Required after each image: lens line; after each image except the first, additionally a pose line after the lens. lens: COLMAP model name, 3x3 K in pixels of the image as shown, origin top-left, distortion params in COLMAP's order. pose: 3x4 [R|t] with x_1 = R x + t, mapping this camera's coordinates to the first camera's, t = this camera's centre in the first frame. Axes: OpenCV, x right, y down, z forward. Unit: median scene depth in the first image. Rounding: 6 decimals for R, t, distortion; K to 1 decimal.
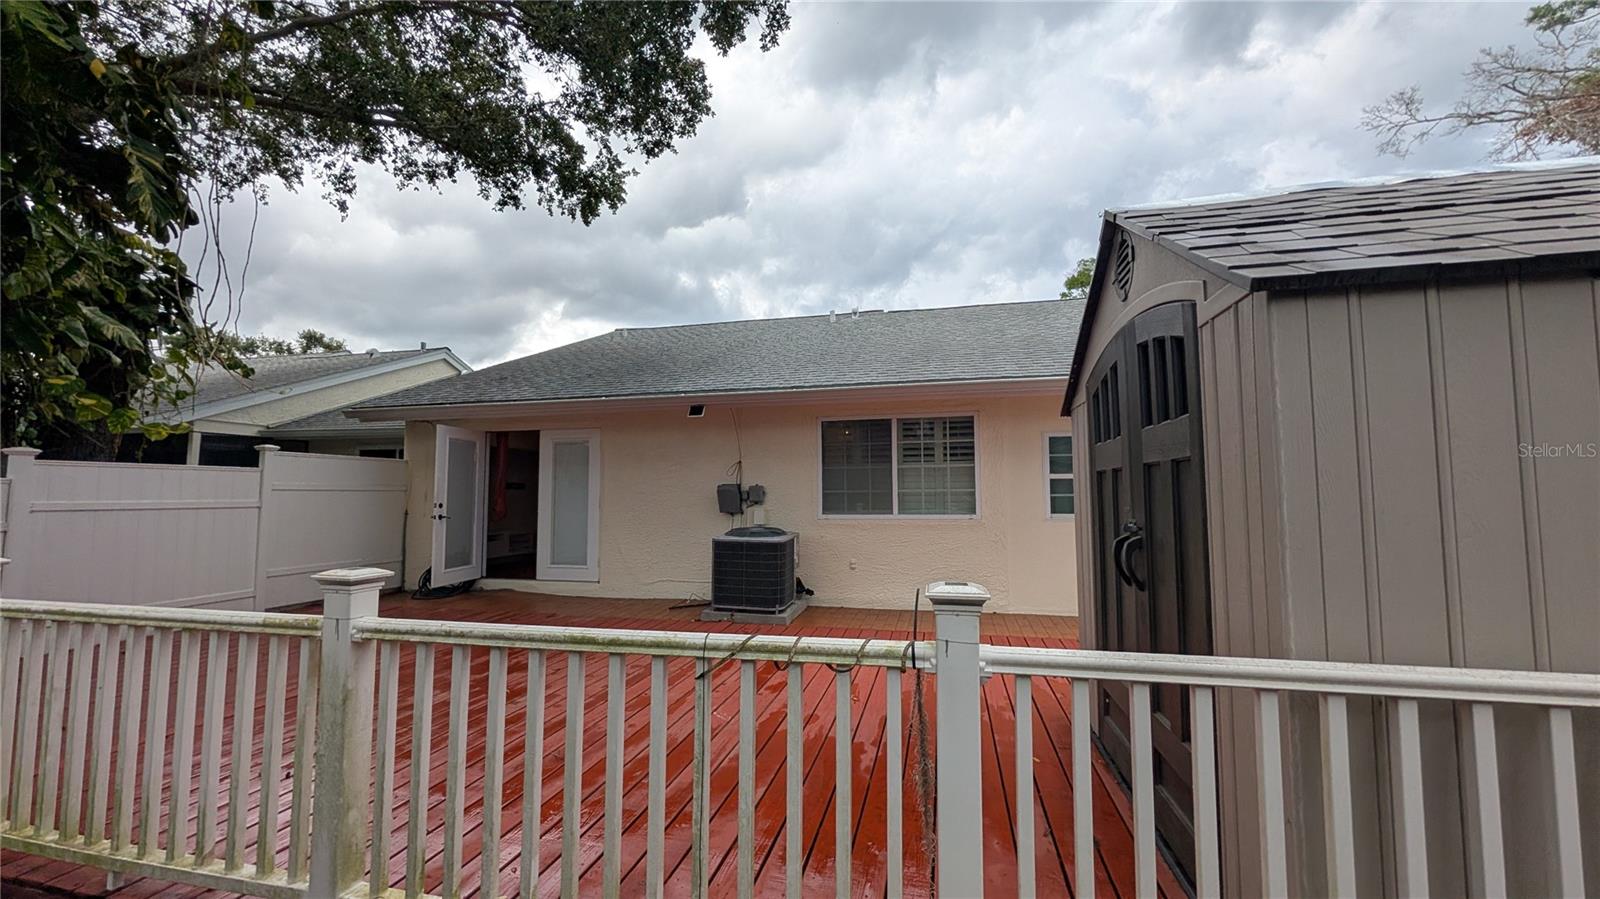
lens RADIAL K [[613.4, 0, 805.1], [0, 613.4, 448.3], [0, 0, 1]] dist [0.001144, 0.000107]
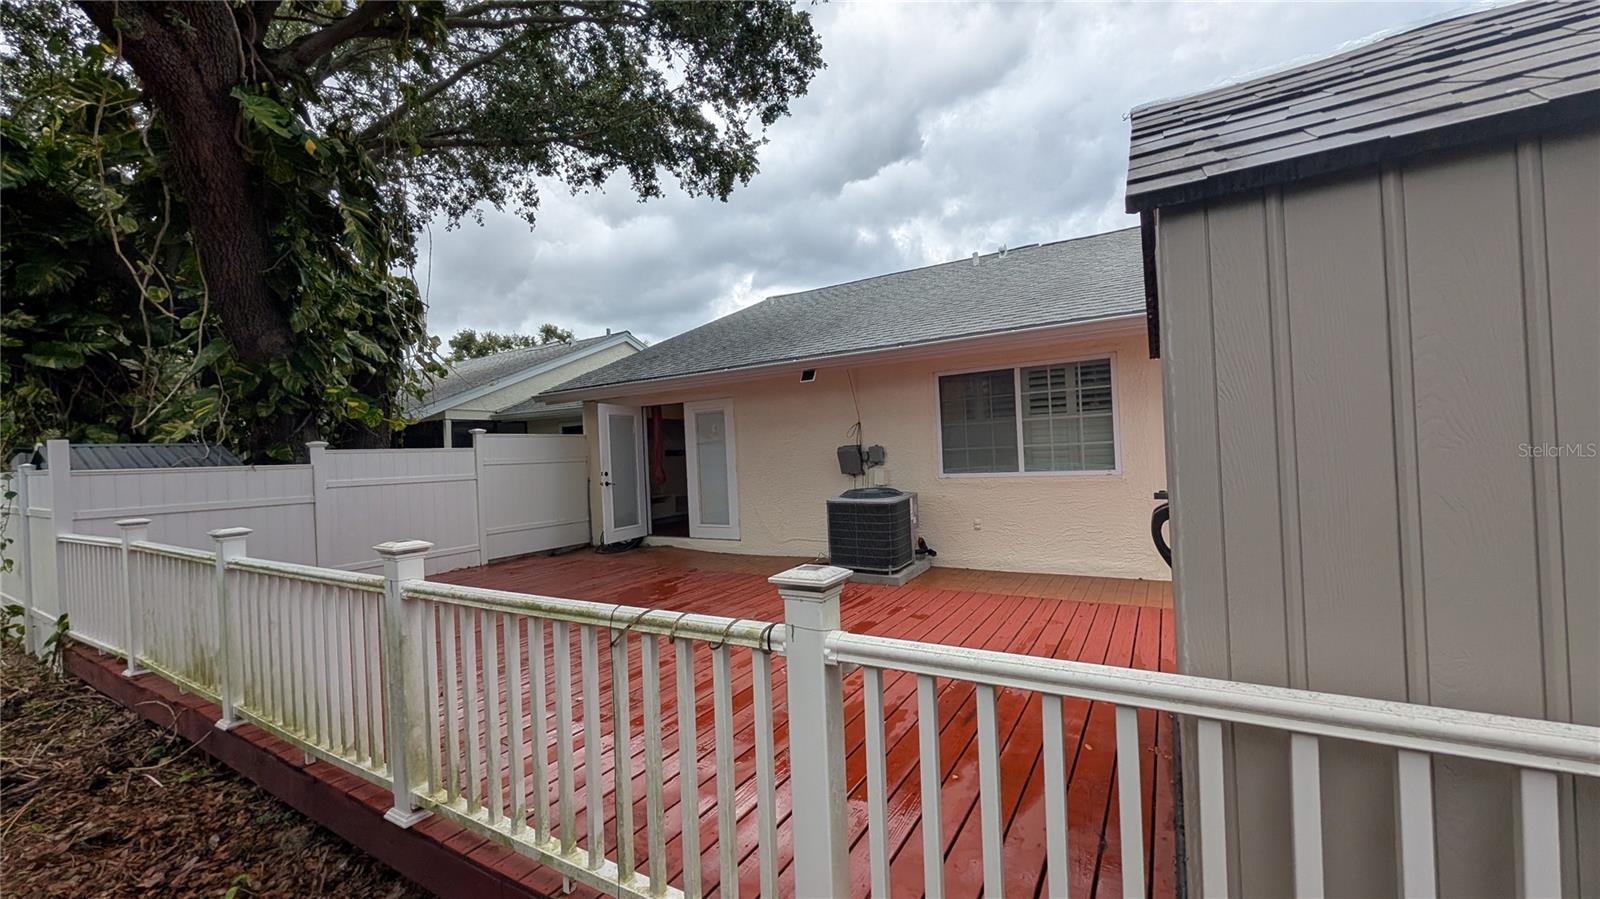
lens RADIAL K [[613.4, 0, 804.1], [0, 613.4, 450.9], [0, 0, 1]] dist [0.001144, 0.000107]
pose [[0.951853, -0.035617, -0.304478, 0.112964], [0.059109, 0.995913, 0.068285, -0.006108], [0.300802, -0.082995, 0.950068, 0.019917]]
